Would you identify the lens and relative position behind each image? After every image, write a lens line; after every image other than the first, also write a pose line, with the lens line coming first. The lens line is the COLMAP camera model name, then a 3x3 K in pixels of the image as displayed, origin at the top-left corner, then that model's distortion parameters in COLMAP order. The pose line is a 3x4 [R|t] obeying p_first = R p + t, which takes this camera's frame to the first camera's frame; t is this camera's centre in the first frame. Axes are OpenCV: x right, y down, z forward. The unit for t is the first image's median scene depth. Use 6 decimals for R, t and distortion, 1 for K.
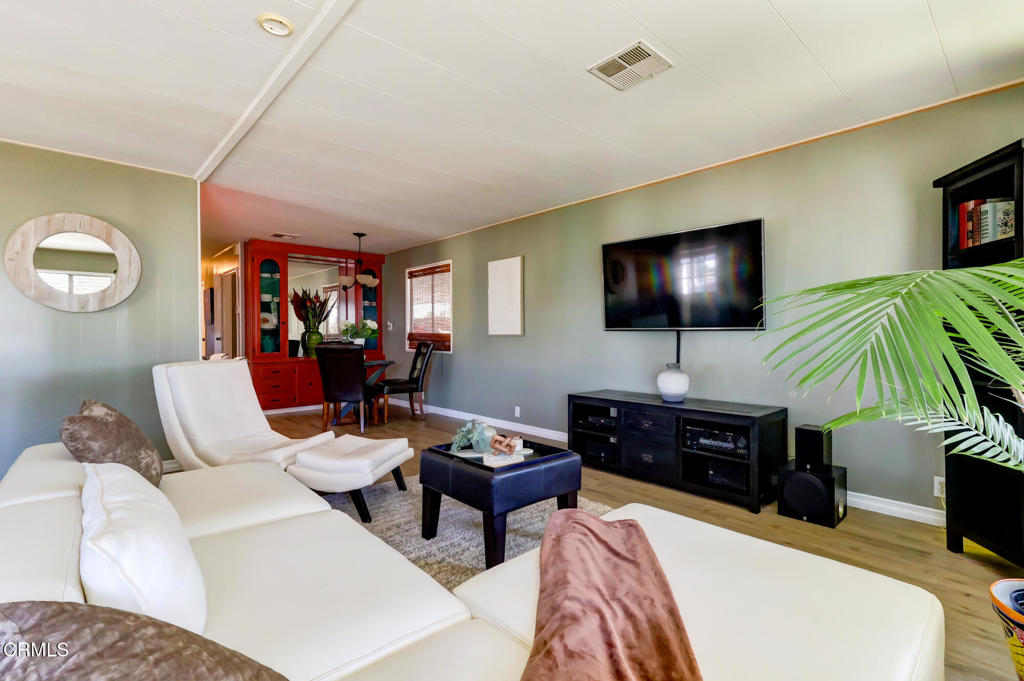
lens RADIAL K [[467.7, 0, 508.6], [0, 467.7, 339.3], [0, 0, 1]] dist [0.012379, 0.000910]
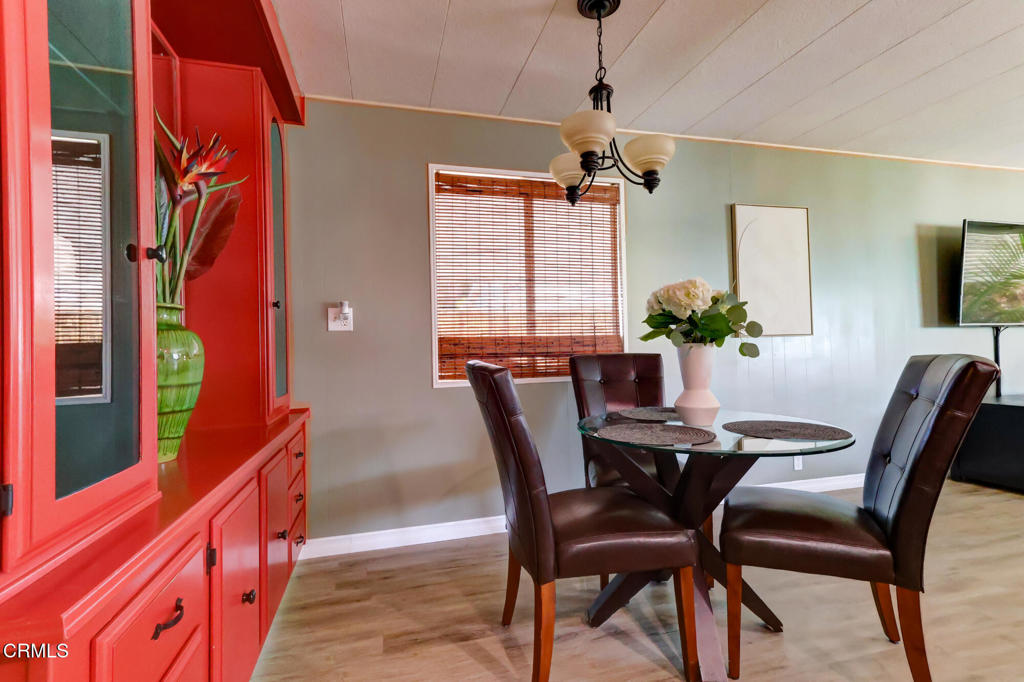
lens RADIAL K [[473.2, 0, 508.6], [0, 473.2, 340.5], [0, 0, 1]] dist [0.016024, 0.000504]
pose [[0.457007, 0.000962, 0.889463, -0.701645], [0.033785, 0.999259, -0.018440, -0.004674], [-0.888821, 0.038478, 0.456636, 1.056227]]
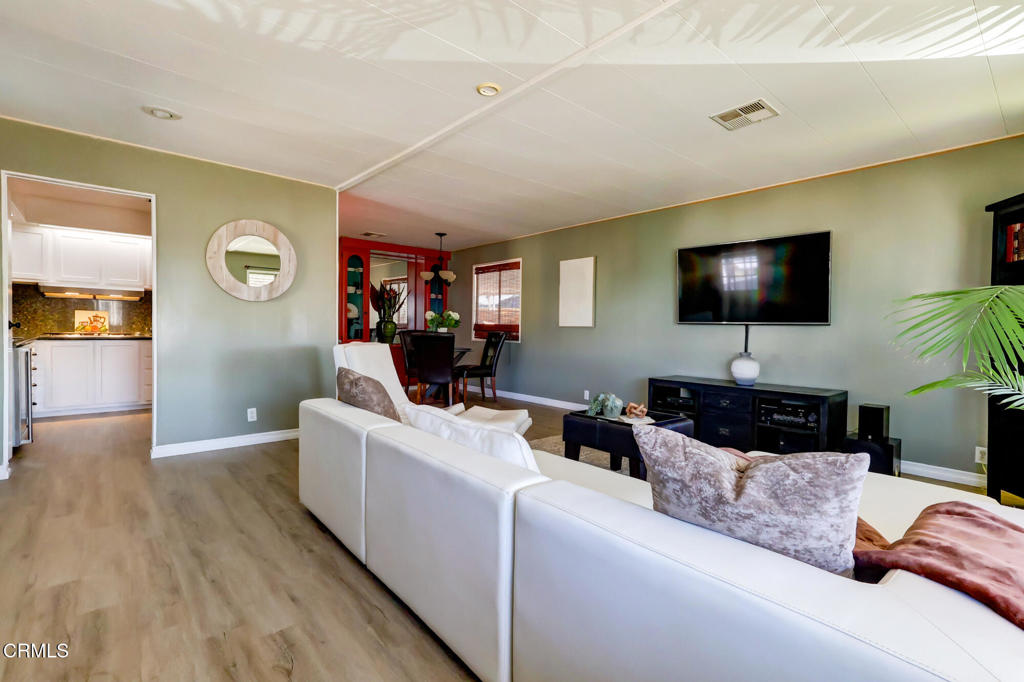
lens RADIAL K [[467.7, 0, 508.6], [0, 467.7, 339.8], [0, 0, 1]] dist [0.012379, 0.000910]
pose [[0.999646, 0.017014, -0.020431, -0.150391], [-0.016706, 0.999746, 0.015137, 0.008178], [0.020683, -0.014790, 0.999677, -0.128139]]
